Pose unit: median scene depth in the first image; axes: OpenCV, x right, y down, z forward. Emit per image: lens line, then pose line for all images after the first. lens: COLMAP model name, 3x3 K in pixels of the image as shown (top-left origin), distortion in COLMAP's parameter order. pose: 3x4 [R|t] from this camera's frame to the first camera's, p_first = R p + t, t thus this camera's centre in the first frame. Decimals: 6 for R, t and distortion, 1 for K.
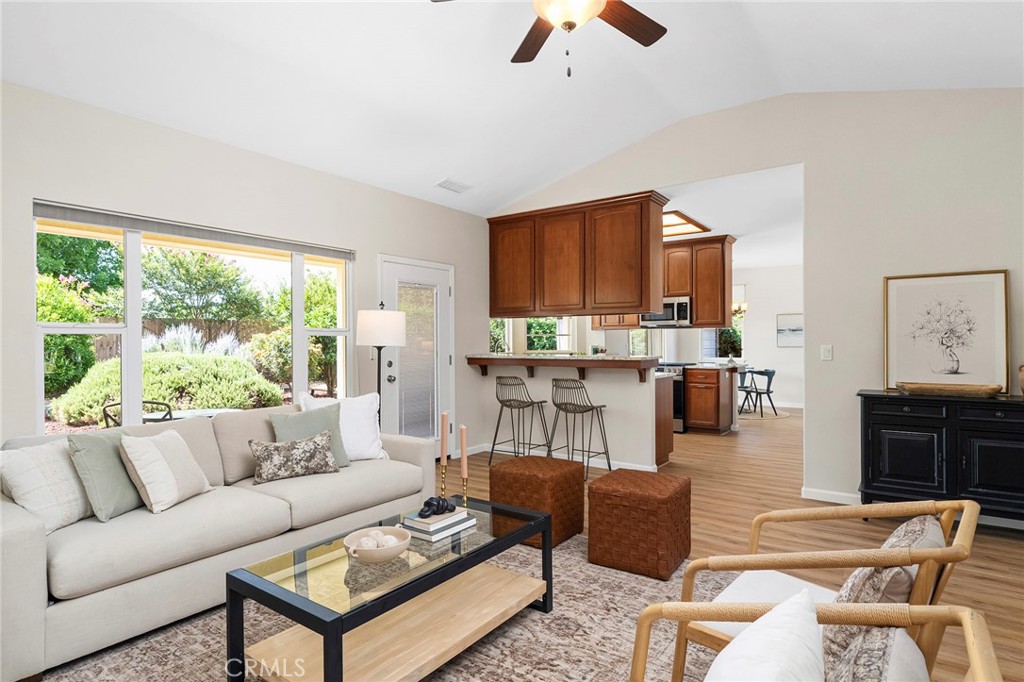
lens RADIAL K [[549.6, 0, 513.0], [0, 549.6, 343.8], [0, 0, 1]] dist [0.001489, -0.000659]
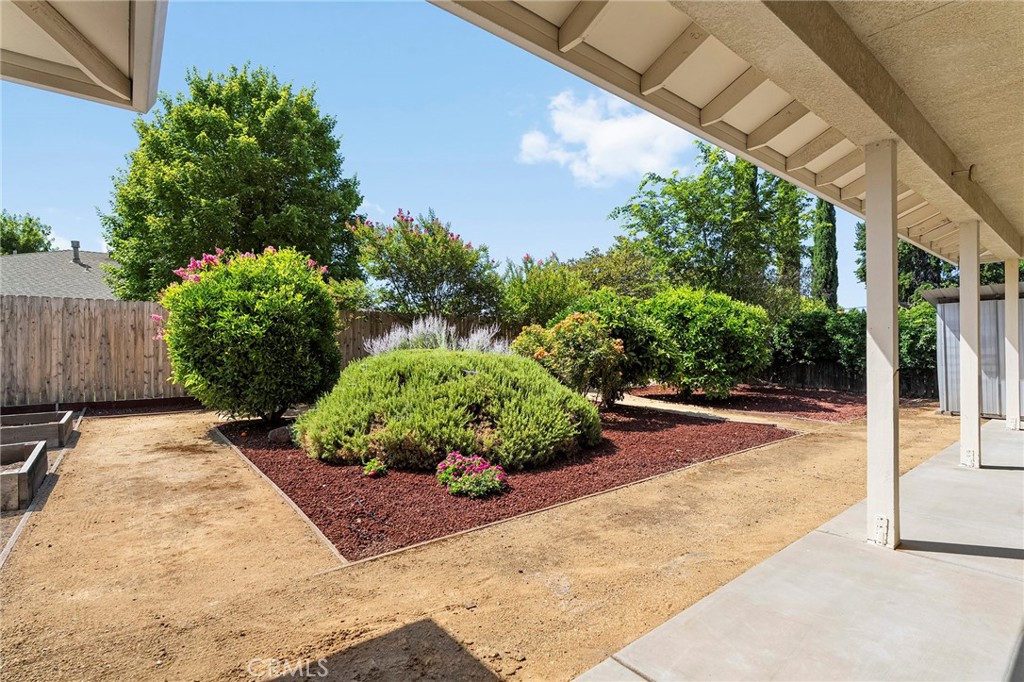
lens RADIAL K [[489.7, 0, 505.9], [0, 489.7, 349.9], [0, 0, 1]] dist [0.000499, 0.000662]
pose [[0.962411, -0.001444, -0.271595, -0.440768], [0.000642, 0.999995, -0.003041, 0.021002], [0.271598, 0.002752, 0.962407, 0.505889]]
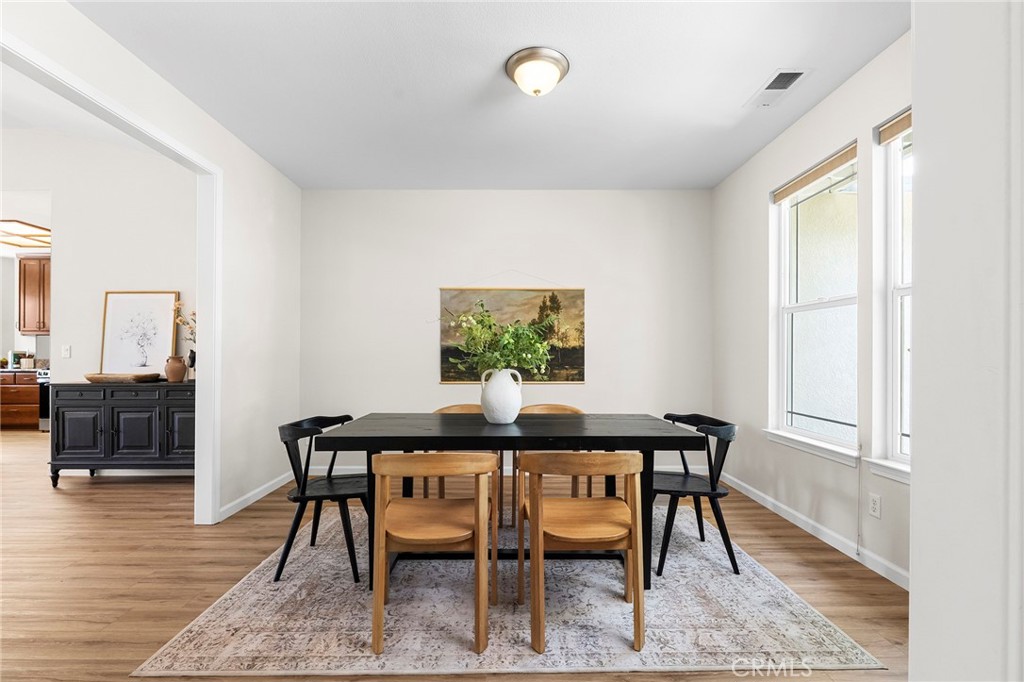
lens RADIAL K [[466.8, 0, 511.9], [0, 466.8, 349.1], [0, 0, 1]] dist [-0.000294, 0.000321]
pose [[0.810120, 0.007760, 0.586213, 0.479153], [0.000085, 0.999911, -0.013353, 0.015255], [-0.586264, 0.010868, 0.810047, -0.250366]]
